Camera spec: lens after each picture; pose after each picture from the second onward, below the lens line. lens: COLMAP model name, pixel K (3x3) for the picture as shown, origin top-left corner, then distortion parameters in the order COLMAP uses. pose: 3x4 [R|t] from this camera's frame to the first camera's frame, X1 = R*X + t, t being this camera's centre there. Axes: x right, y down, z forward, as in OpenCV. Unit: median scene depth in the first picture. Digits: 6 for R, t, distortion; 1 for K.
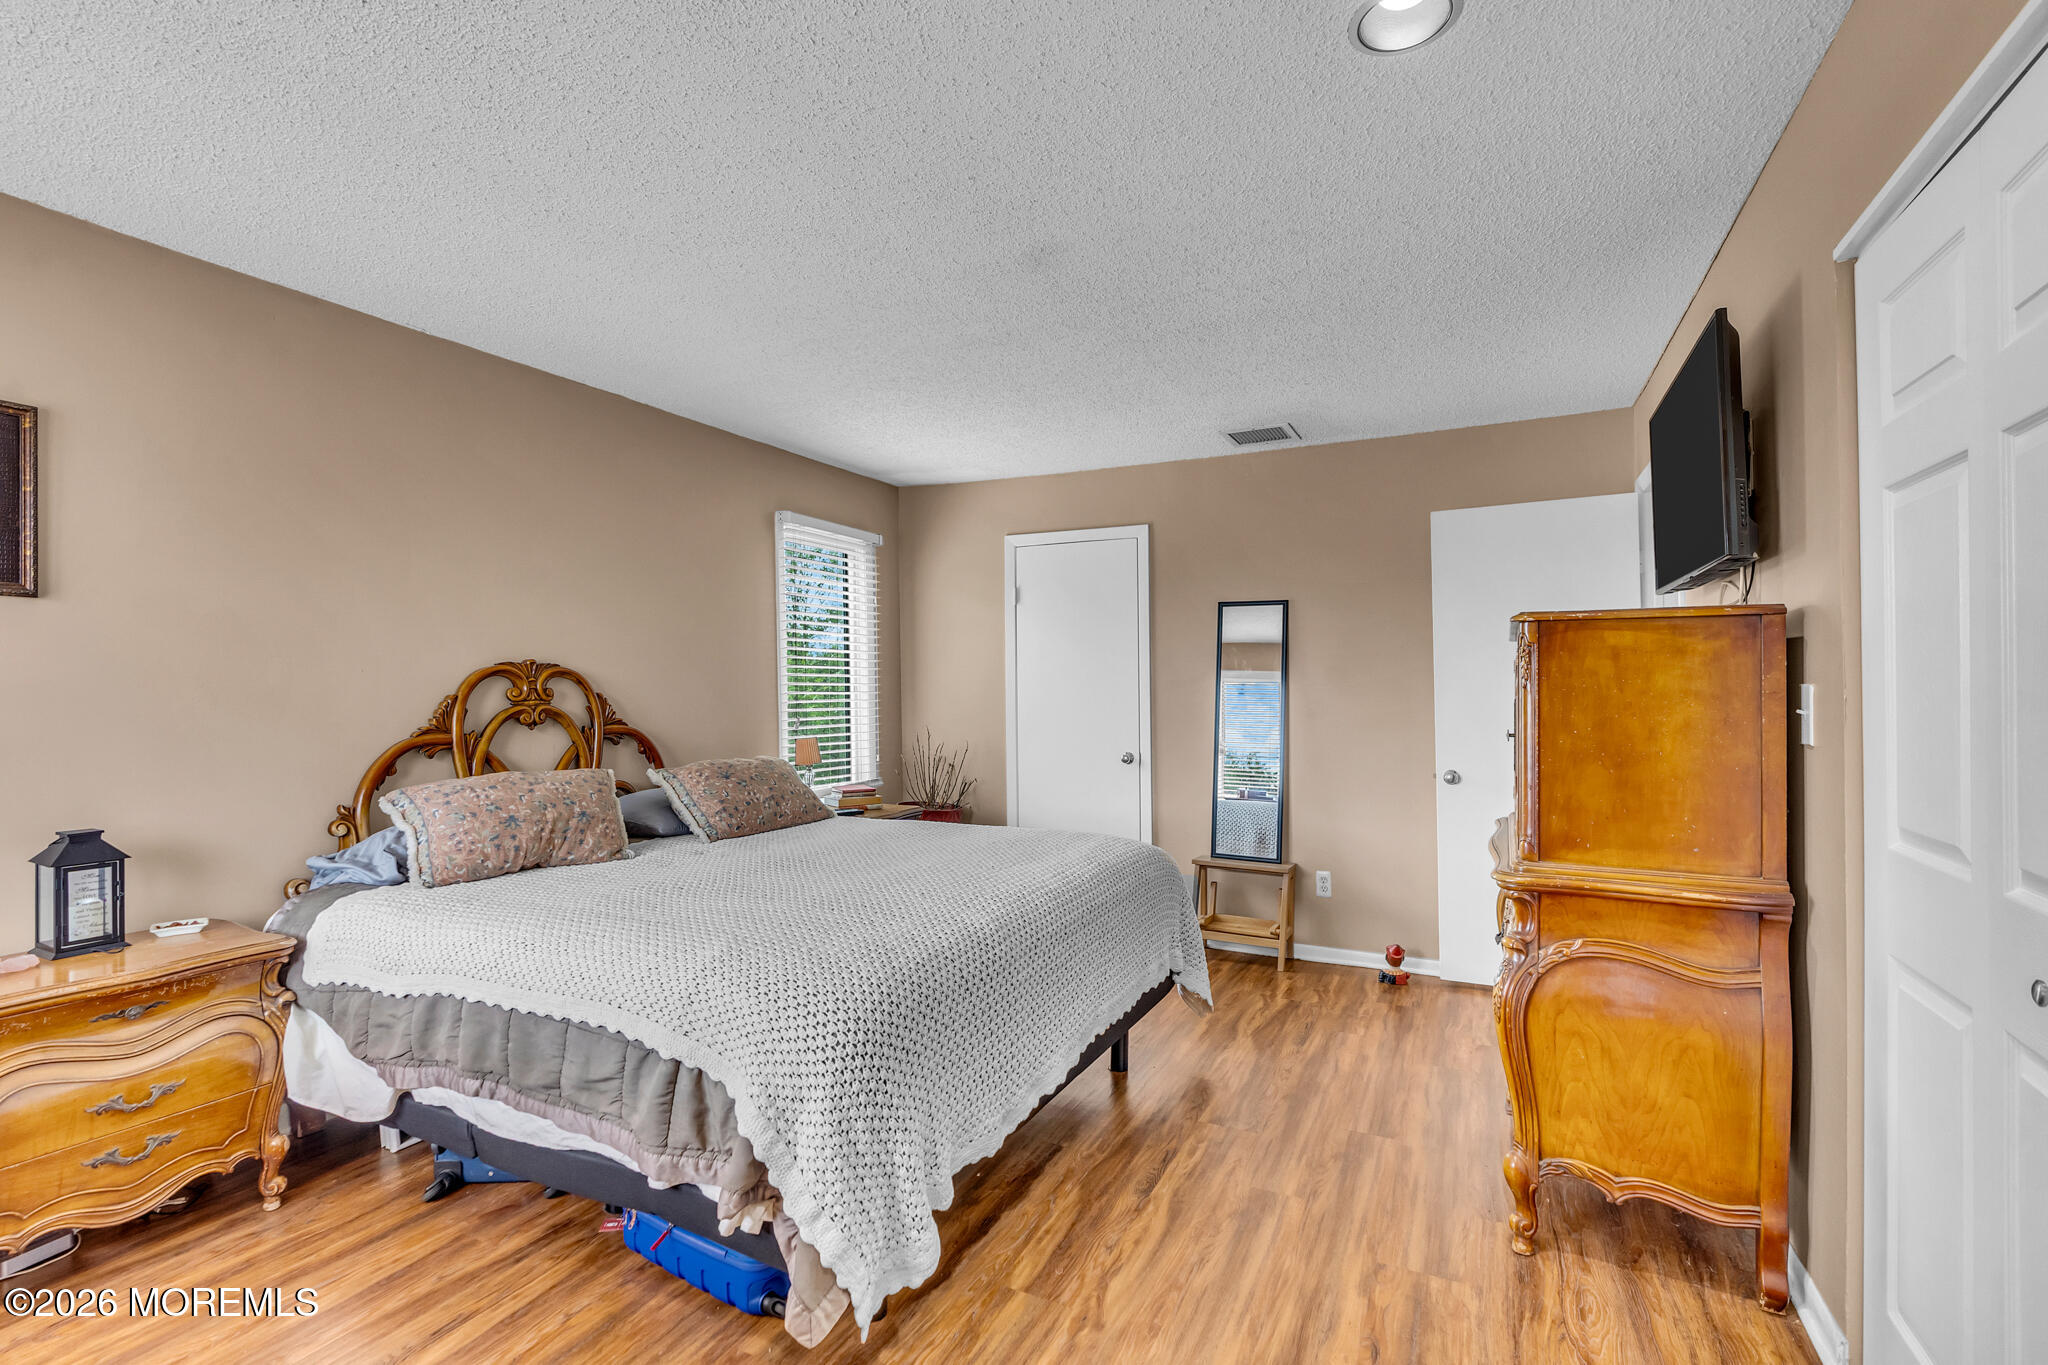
lens RADIAL K [[935.9, 0, 1017.7], [0, 935.9, 677.1], [0, 0, 1]] dist [-0.009323, 0.002370]
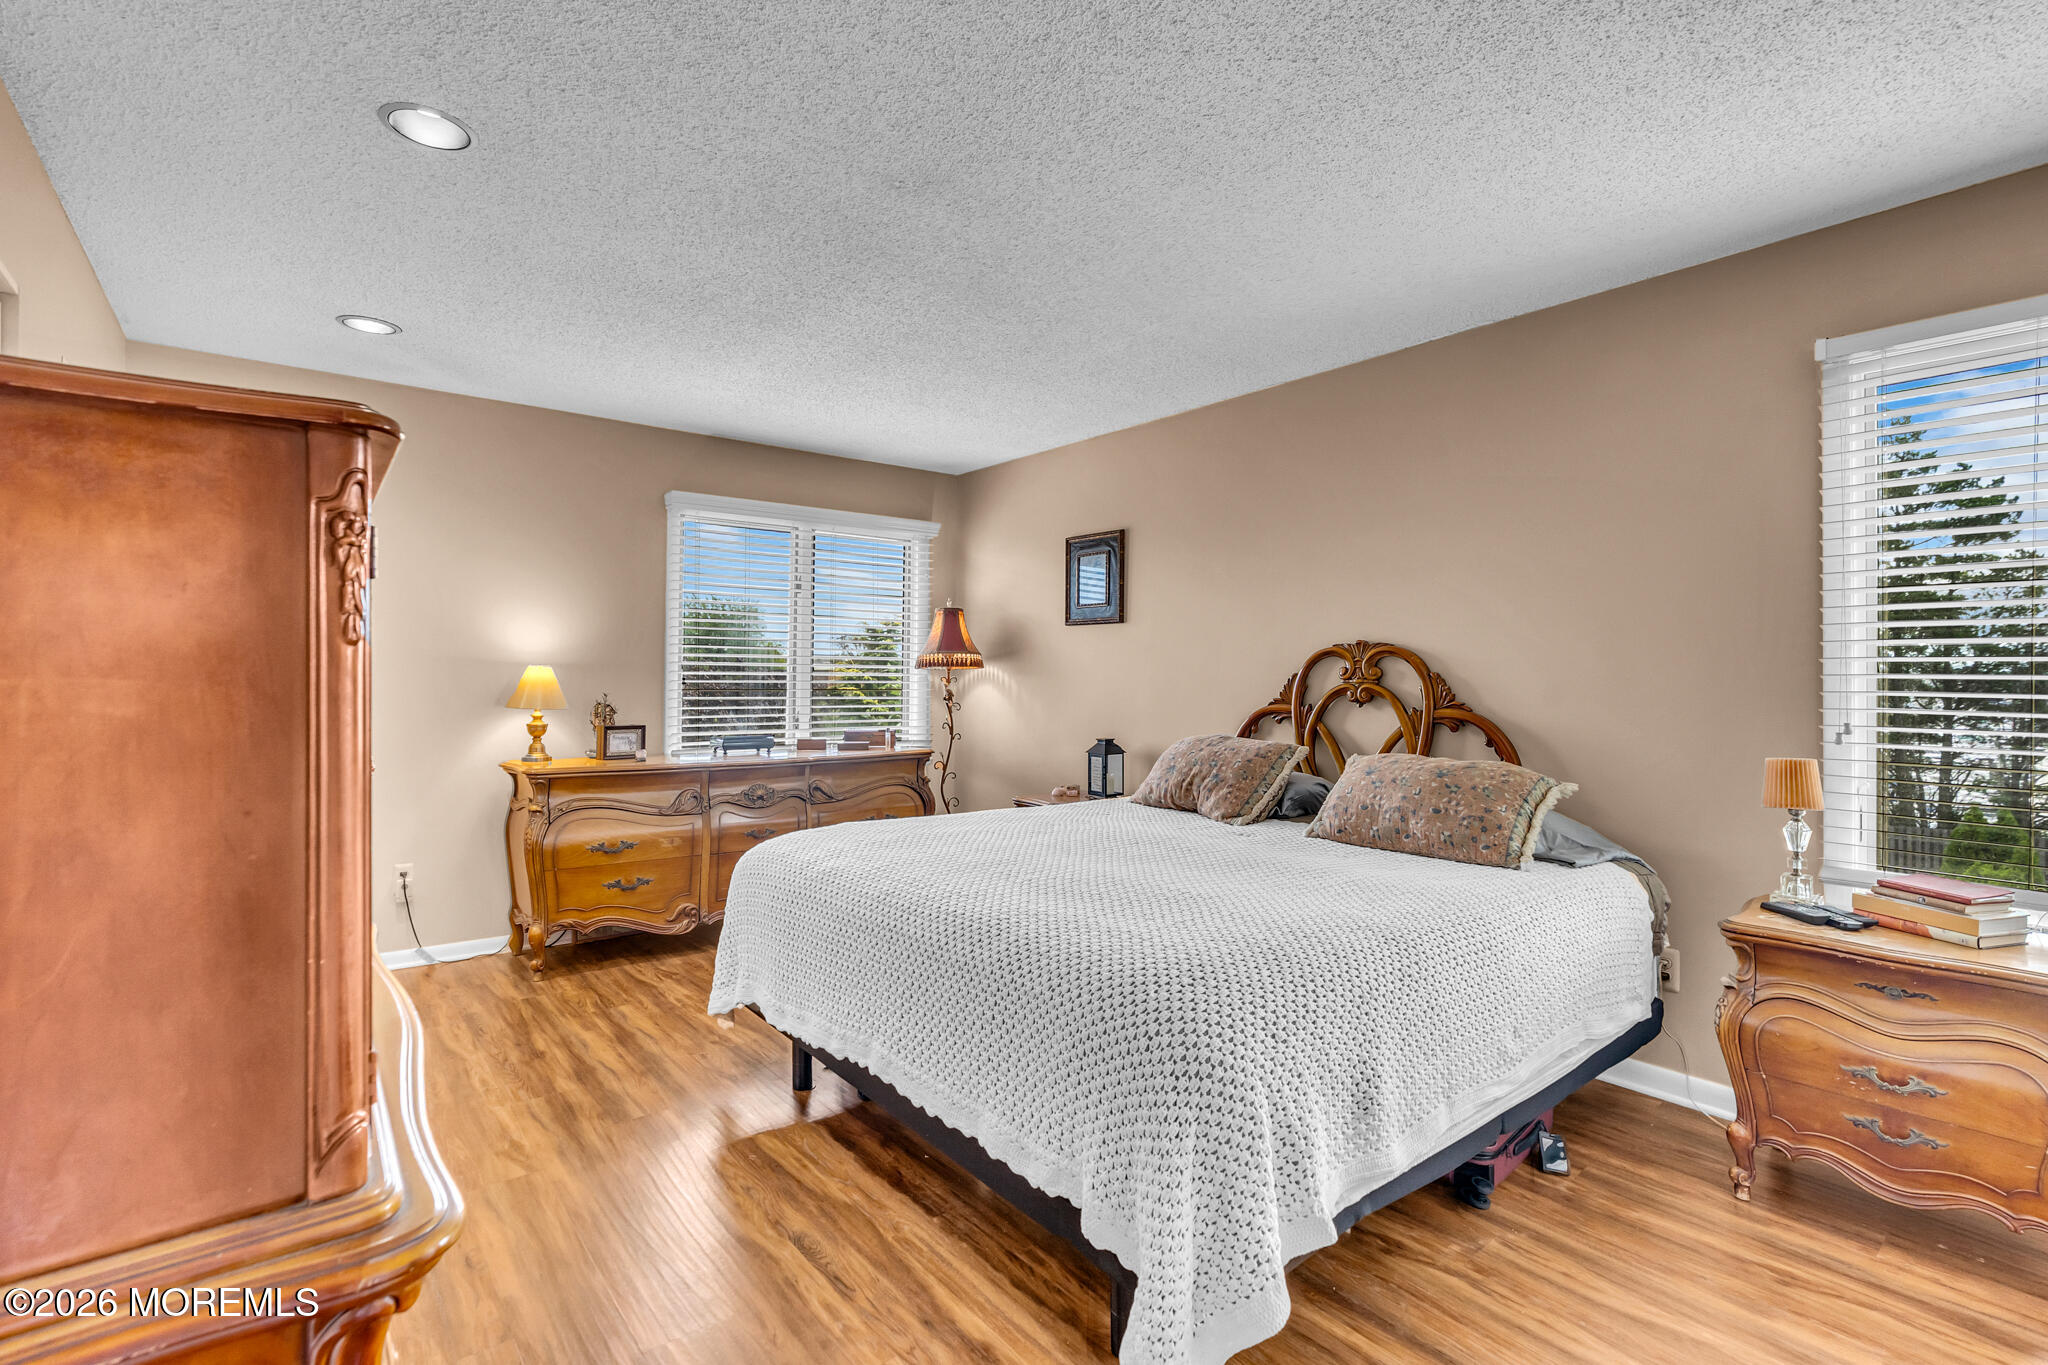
lens RADIAL K [[935.9, 0, 1013.2], [0, 935.9, 678.9], [0, 0, 1]] dist [-0.009323, 0.002370]
pose [[-0.411856, -0.000398, -0.911249, 0.581425], [-0.002715, 0.999996, 0.000790, 0.024729], [0.911245, 0.002799, -0.411856, 1.065683]]
